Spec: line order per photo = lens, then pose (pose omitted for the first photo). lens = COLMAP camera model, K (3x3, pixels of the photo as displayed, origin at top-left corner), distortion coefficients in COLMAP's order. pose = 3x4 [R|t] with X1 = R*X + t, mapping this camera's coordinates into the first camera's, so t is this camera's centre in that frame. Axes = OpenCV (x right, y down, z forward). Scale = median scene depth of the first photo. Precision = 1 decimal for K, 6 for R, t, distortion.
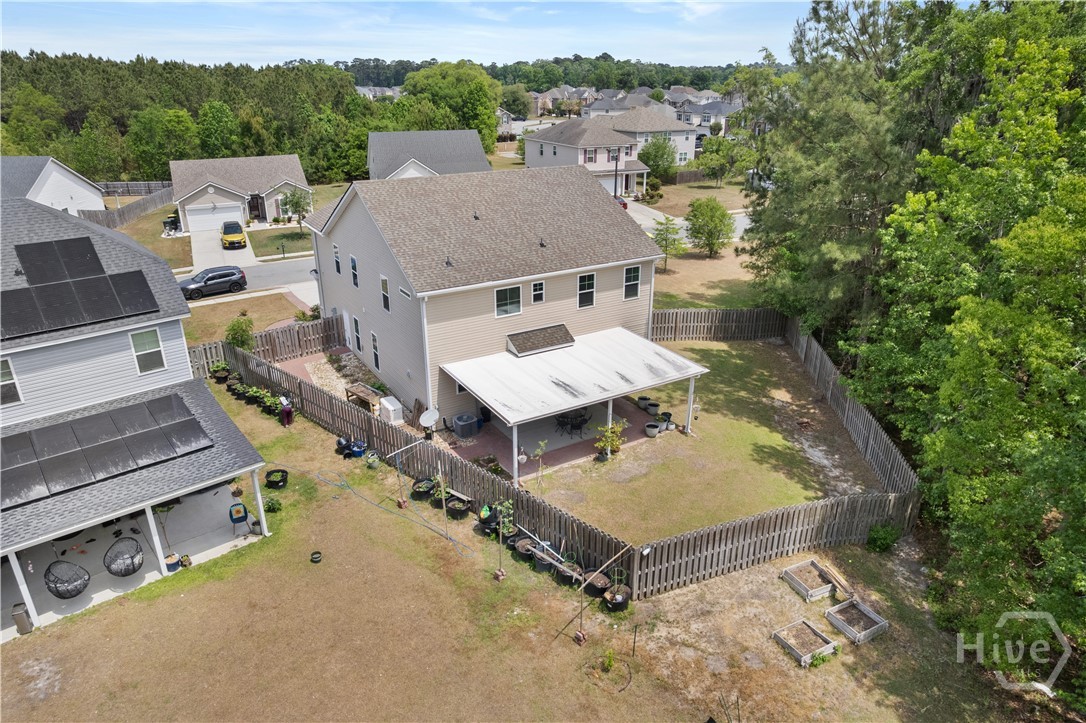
lens RADIAL K [[705.0, 0, 543.0], [0, 705.0, 361.5], [0, 0, 1]] dist [-0.090496, 0.078466]
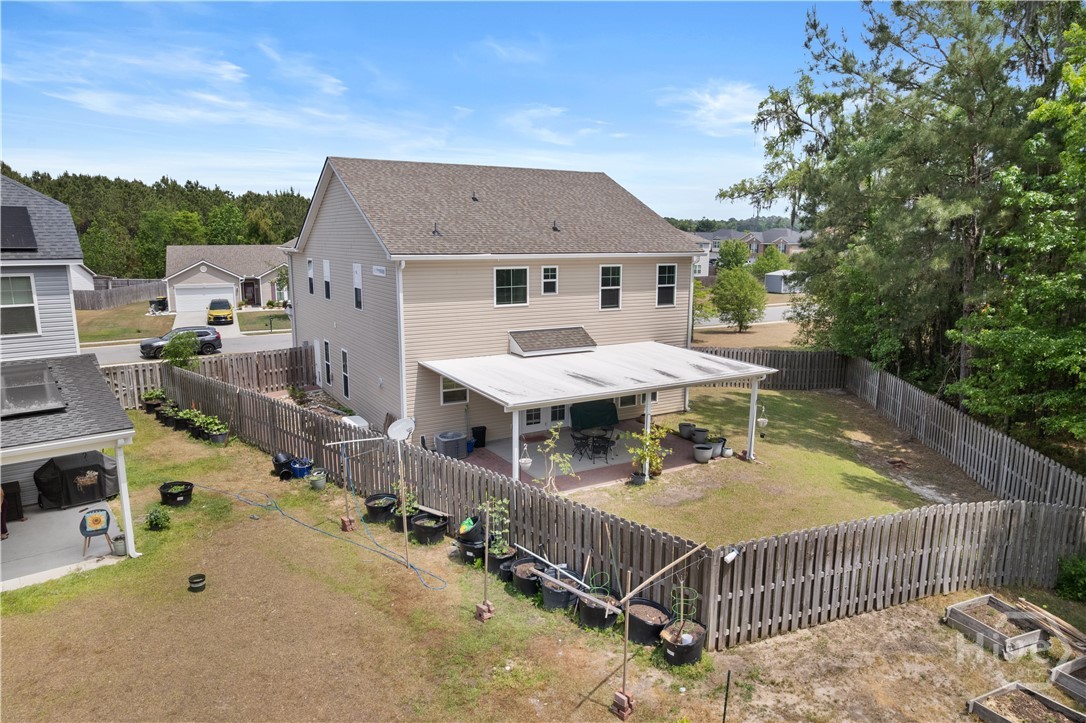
lens RADIAL K [[705.0, 0, 543.0], [0, 705.0, 361.5], [0, 0, 1]] dist [-0.090496, 0.078466]
pose [[0.999856, 0.006904, -0.015500, -0.002139], [-0.009910, 0.979089, -0.203191, 0.172533], [0.013773, 0.203315, 0.979016, 0.288563]]
